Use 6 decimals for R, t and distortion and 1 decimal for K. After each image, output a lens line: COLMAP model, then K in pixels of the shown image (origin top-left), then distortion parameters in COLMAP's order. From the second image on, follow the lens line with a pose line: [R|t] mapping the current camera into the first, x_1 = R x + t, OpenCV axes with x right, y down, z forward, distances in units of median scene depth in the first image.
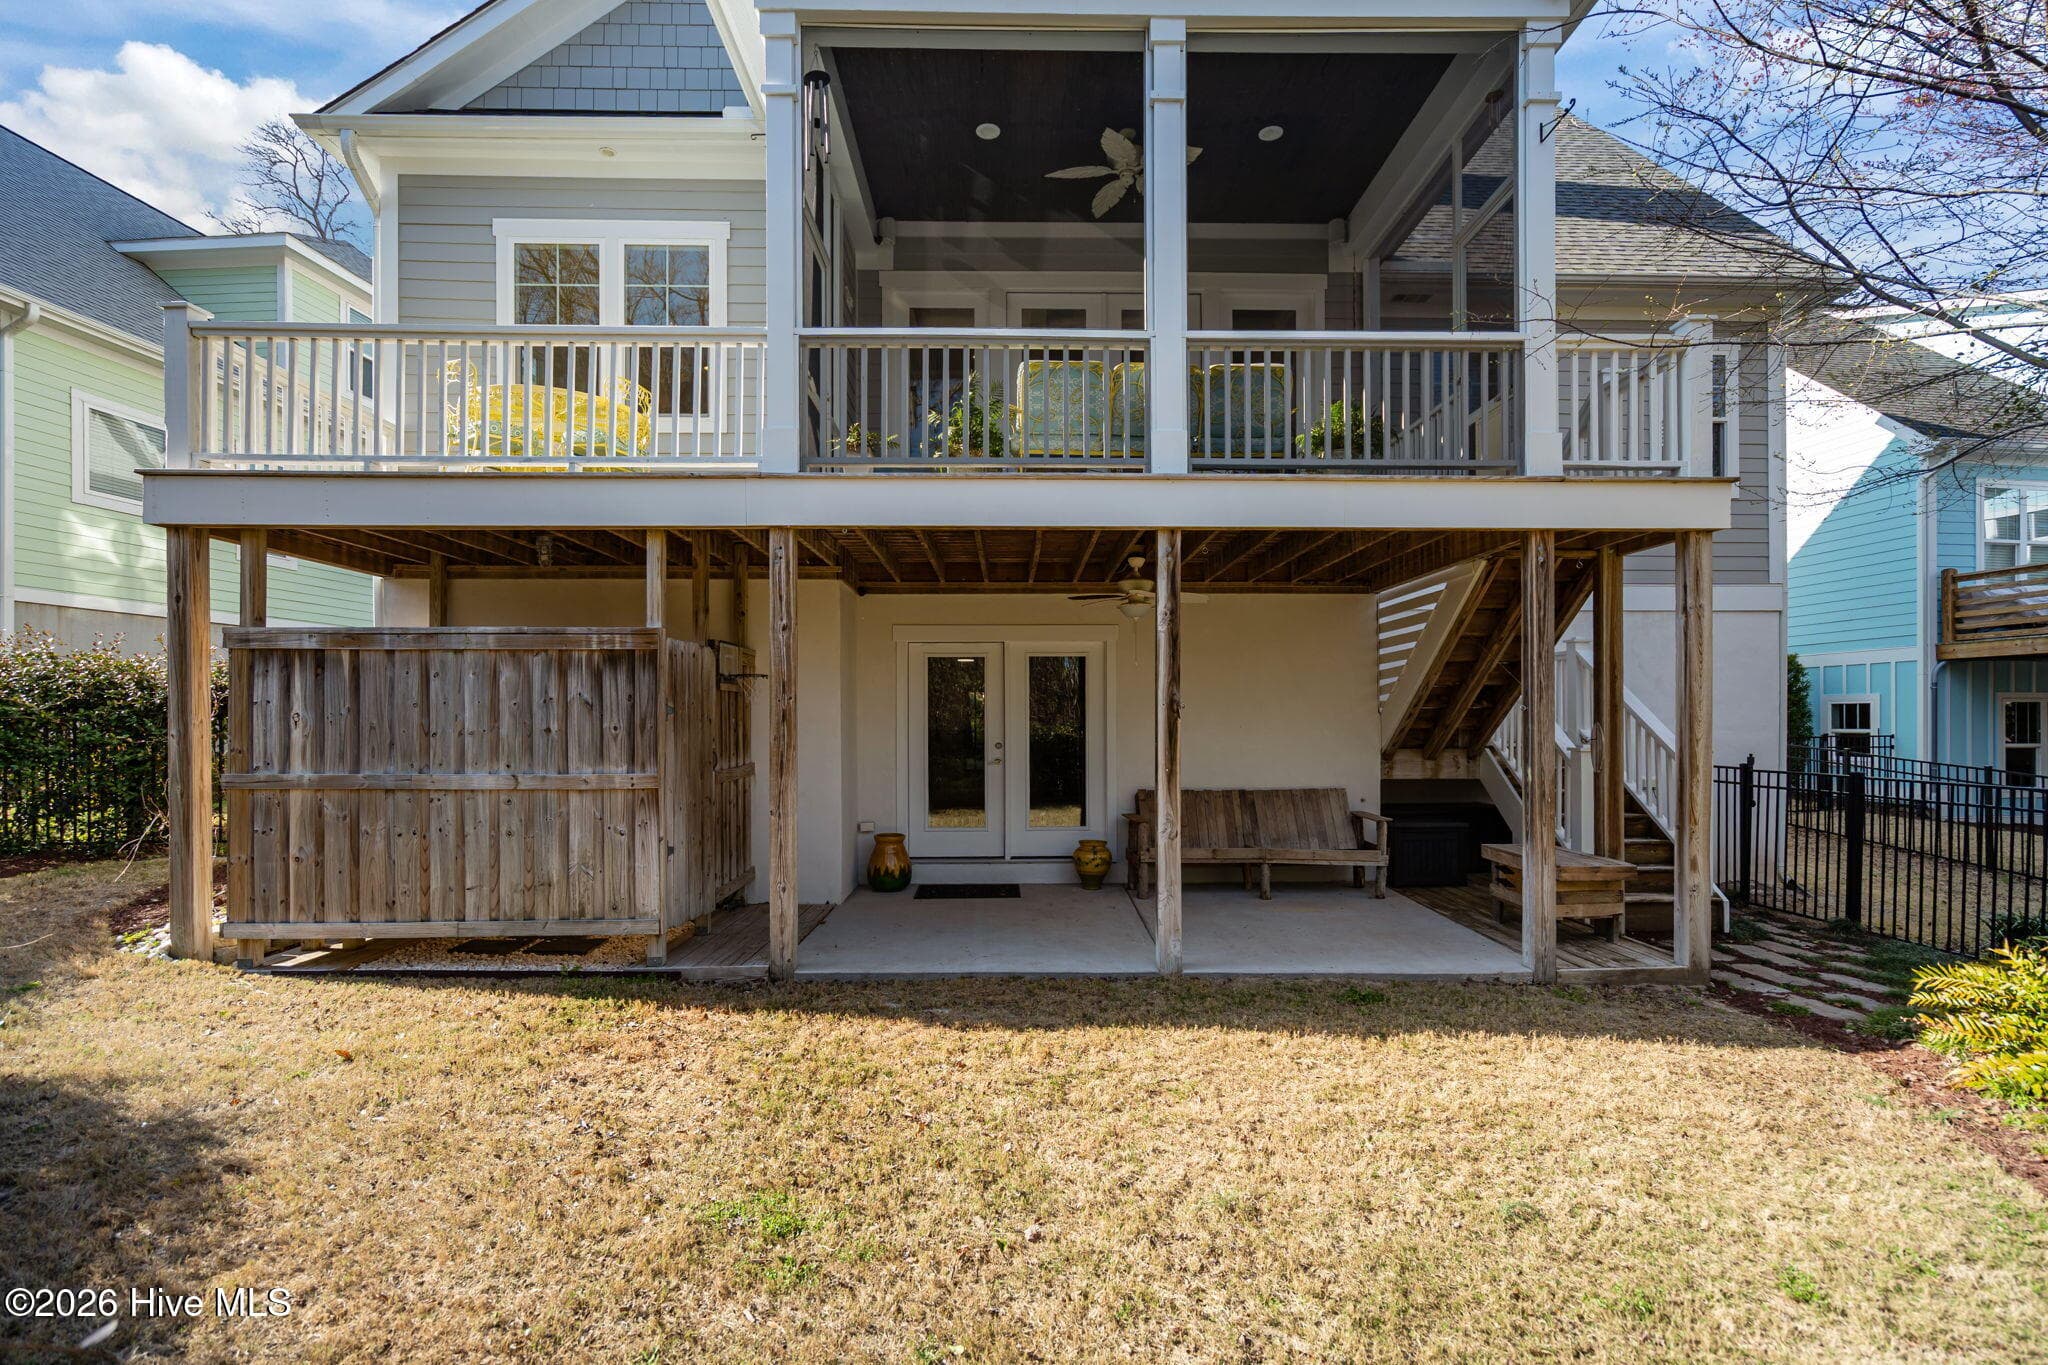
lens RADIAL K [[942.8, 0, 1013.6], [0, 942.8, 682.2], [0, 0, 1]] dist [0.000102, 0.000353]
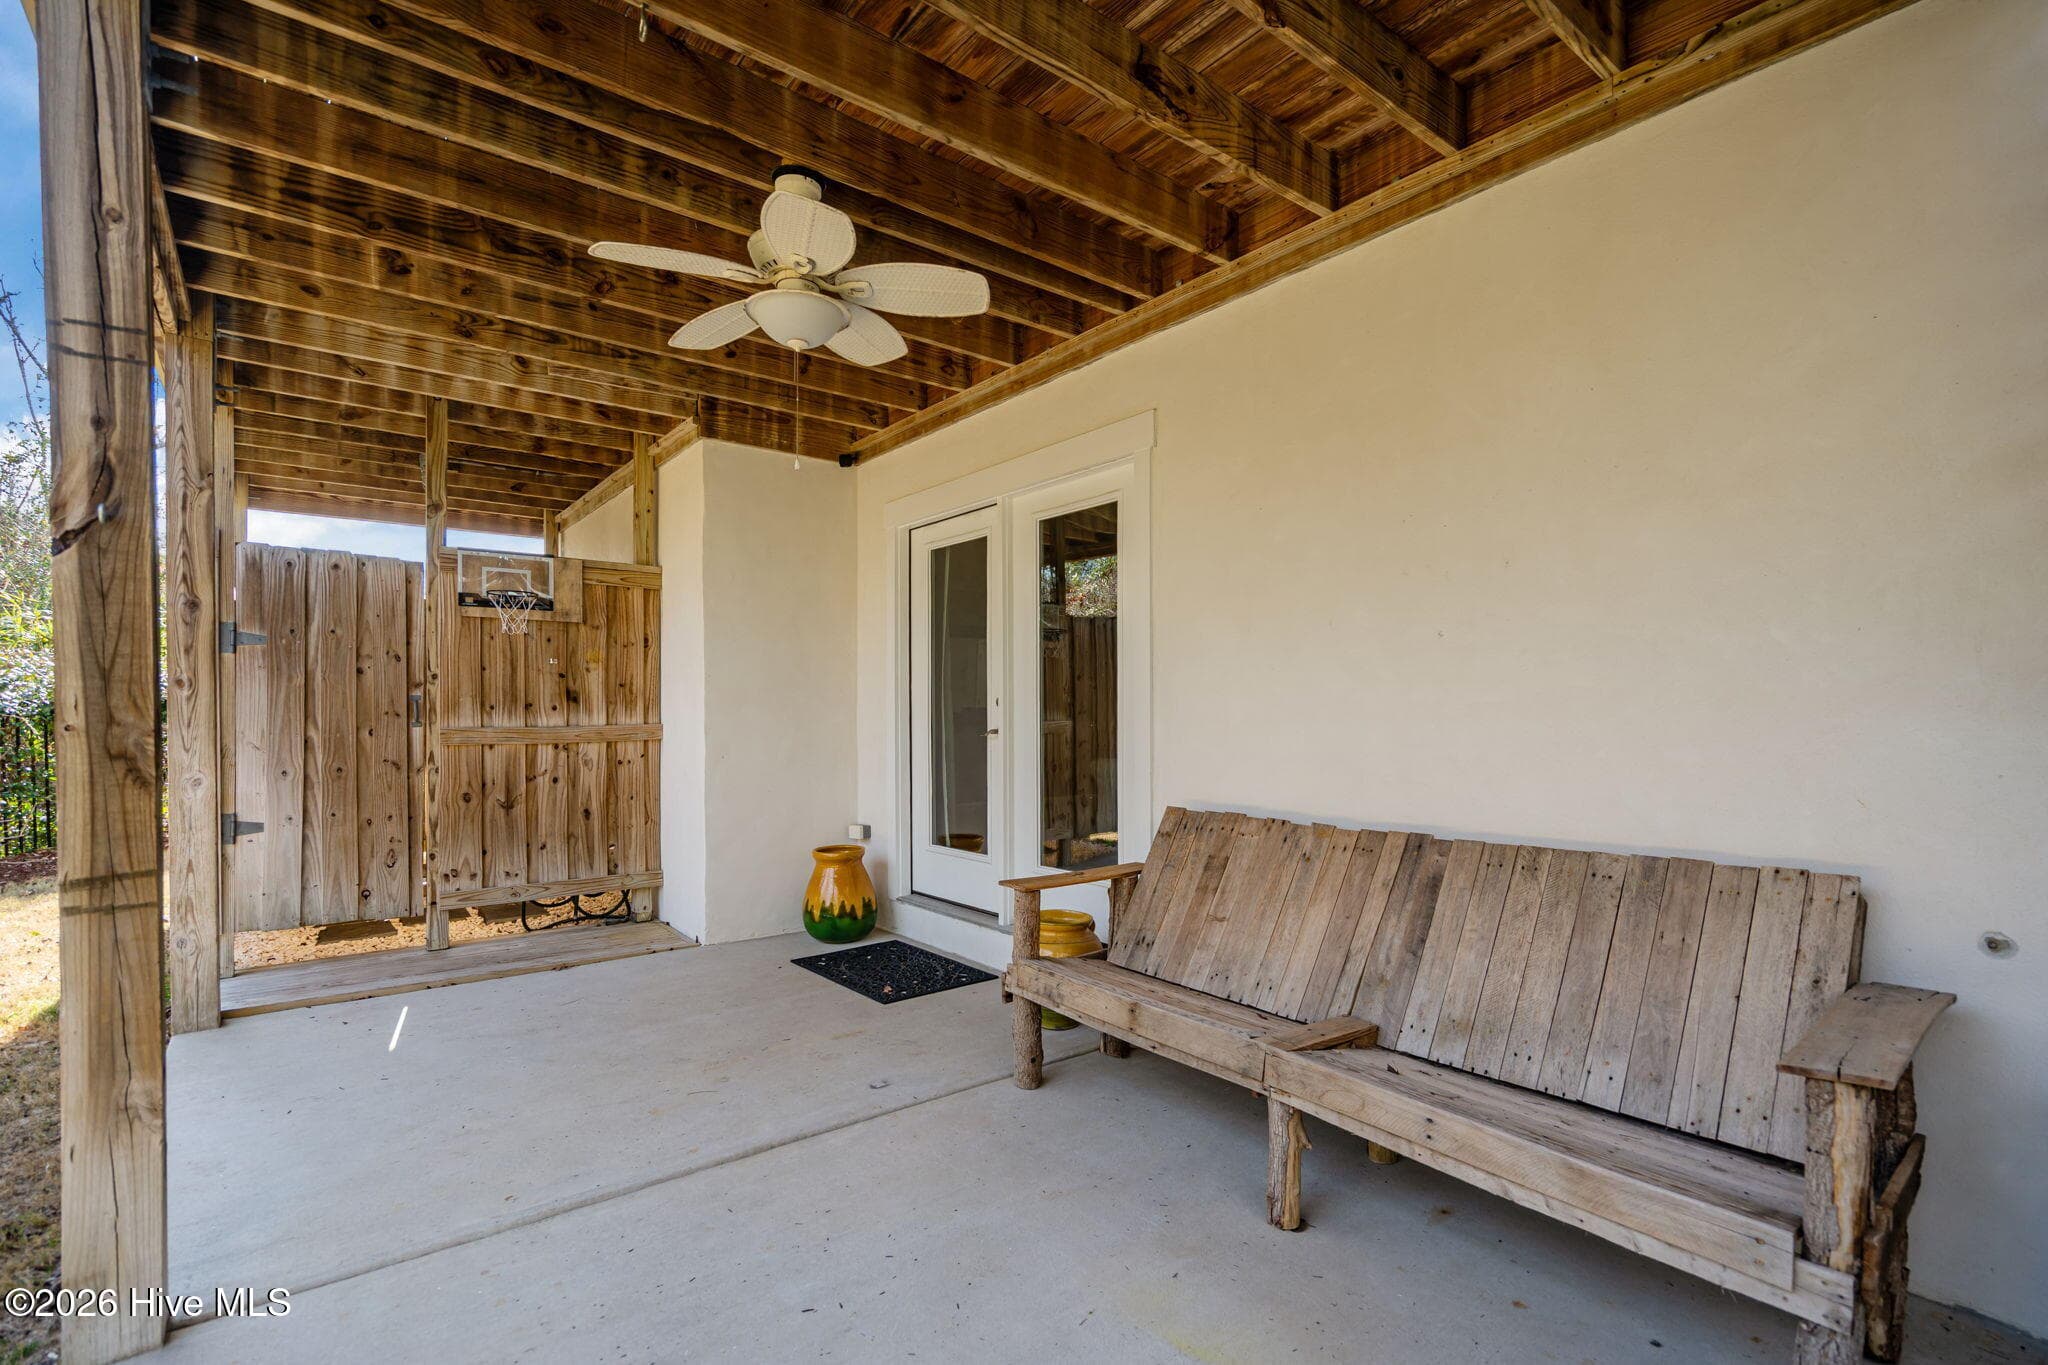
lens RADIAL K [[942.8, 0, 1013.6], [0, 942.8, 682.2], [0, 0, 1]] dist [0.000102, 0.000353]
pose [[0.593111, -0.029203, -0.804591, 0.406334], [0.035780, 0.999311, -0.009895, 0.062082], [0.804325, -0.022919, 0.593747, 0.702263]]
